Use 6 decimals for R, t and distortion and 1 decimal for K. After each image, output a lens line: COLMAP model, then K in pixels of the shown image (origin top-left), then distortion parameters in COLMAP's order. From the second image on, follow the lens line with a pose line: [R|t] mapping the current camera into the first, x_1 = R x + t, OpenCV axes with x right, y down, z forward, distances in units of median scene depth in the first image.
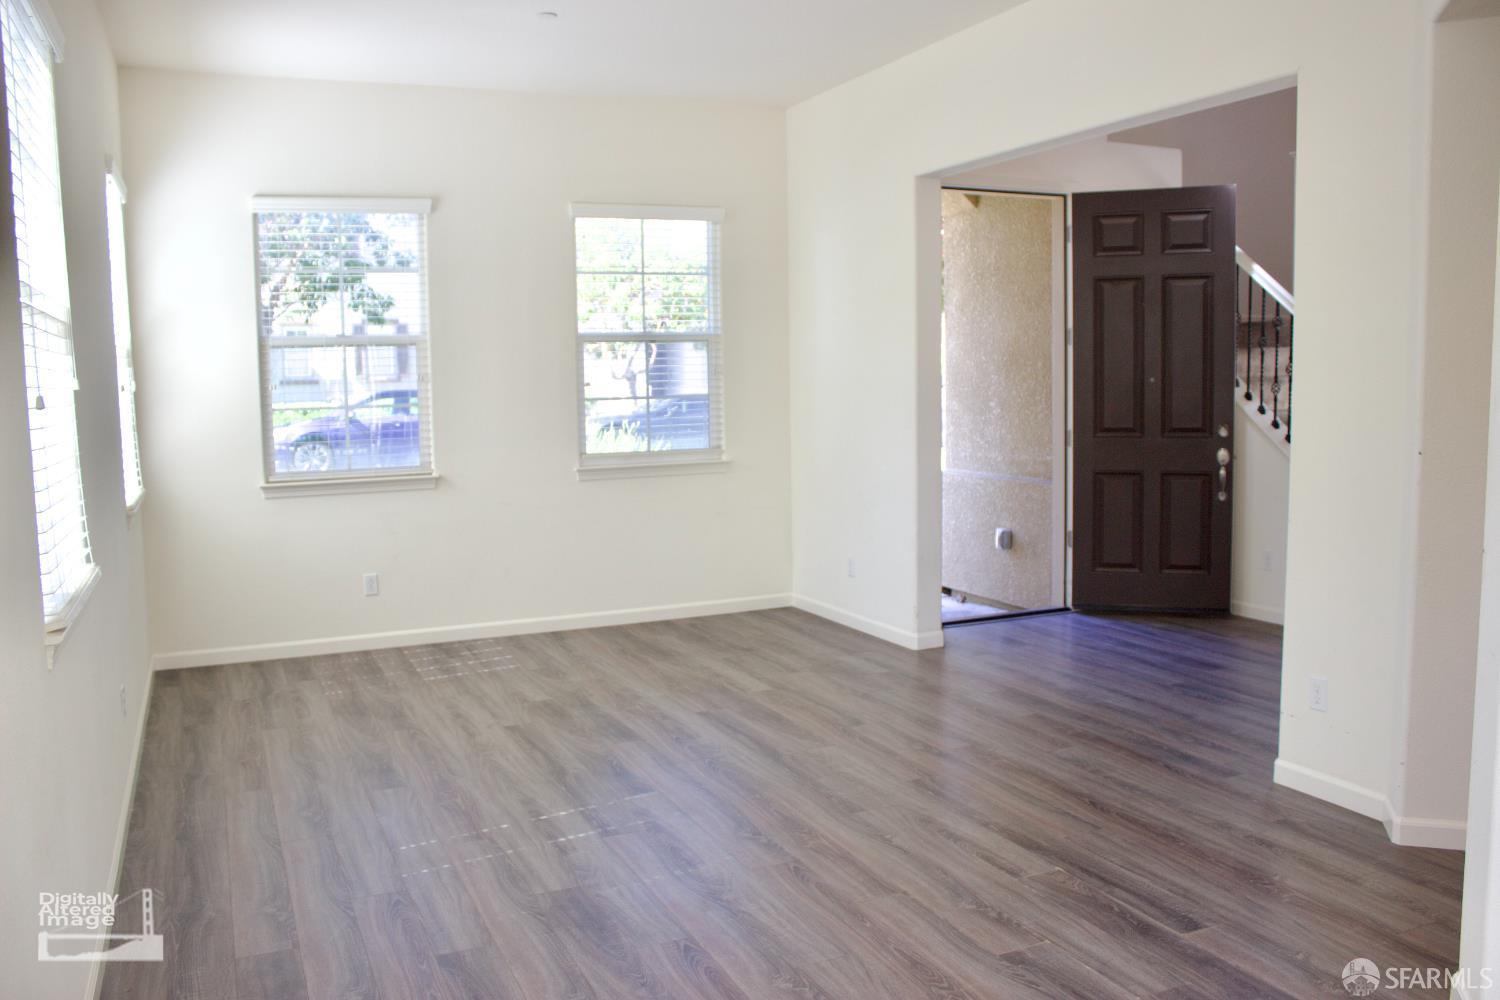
lens RADIAL K [[1243.3, 0, 750.0], [0, 1243.3, 500.0], [0, 0, 1]] dist [-0.163064, 0.147796]
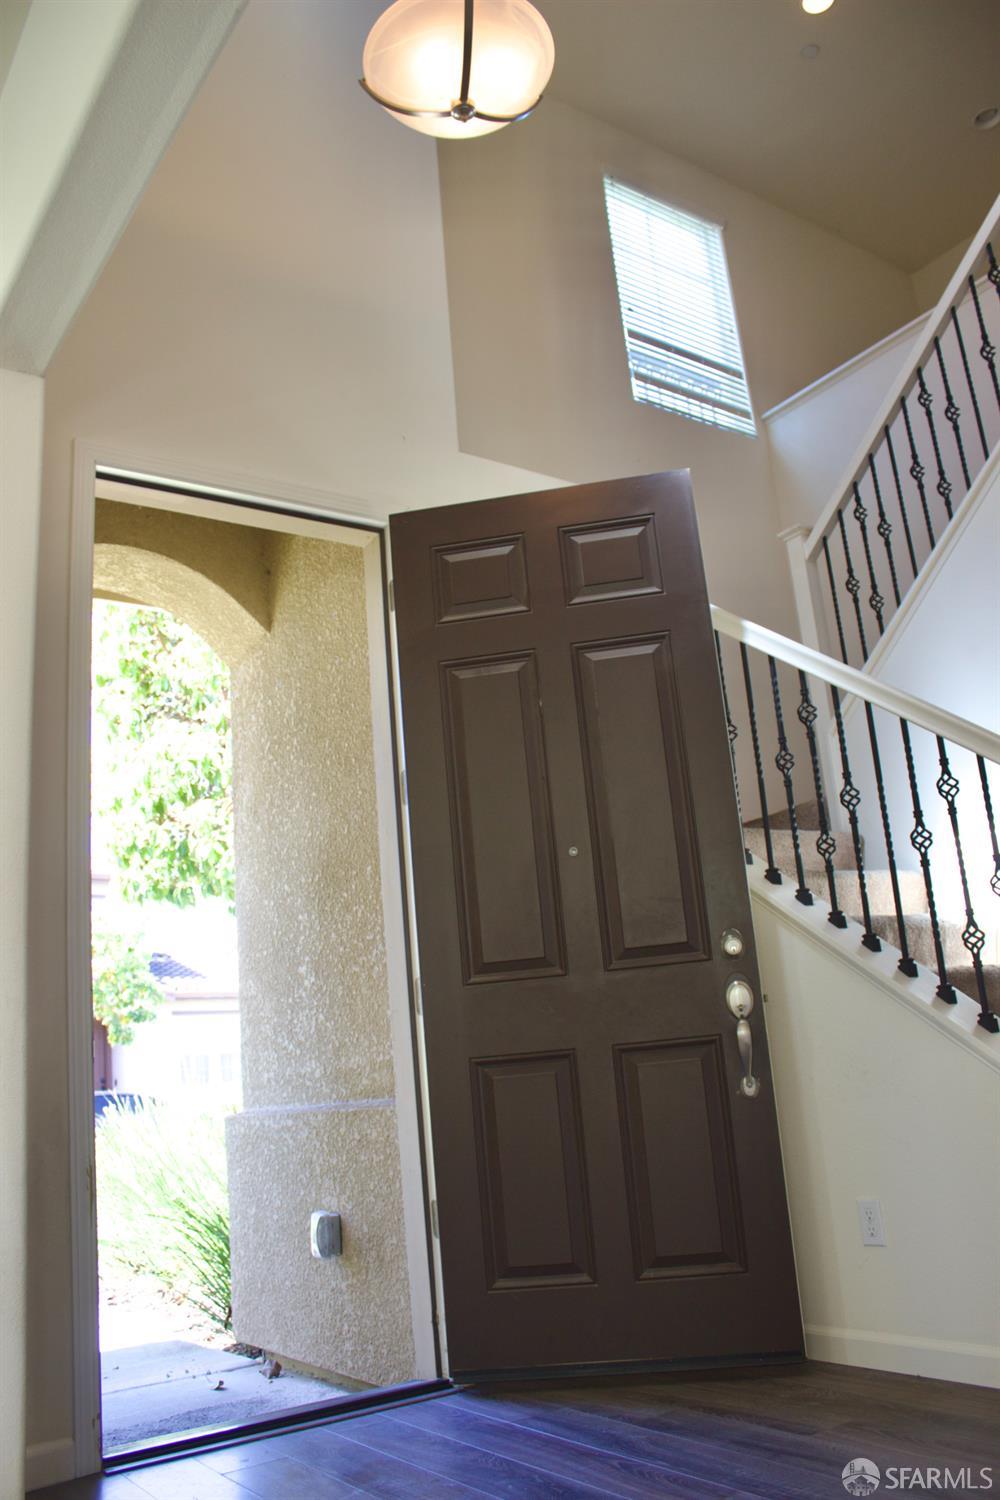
lens RADIAL K [[1243.3, 0, 500.0], [0, 1243.3, 750.0], [0, 0, 1]] dist [-0.163064, 0.147796]
pose [[0.982306, -0.015443, 0.186647, 0.209618], [0.082935, 0.929421, -0.359581, 0.035506], [-0.167921, 0.368698, 0.914256, 0.543148]]
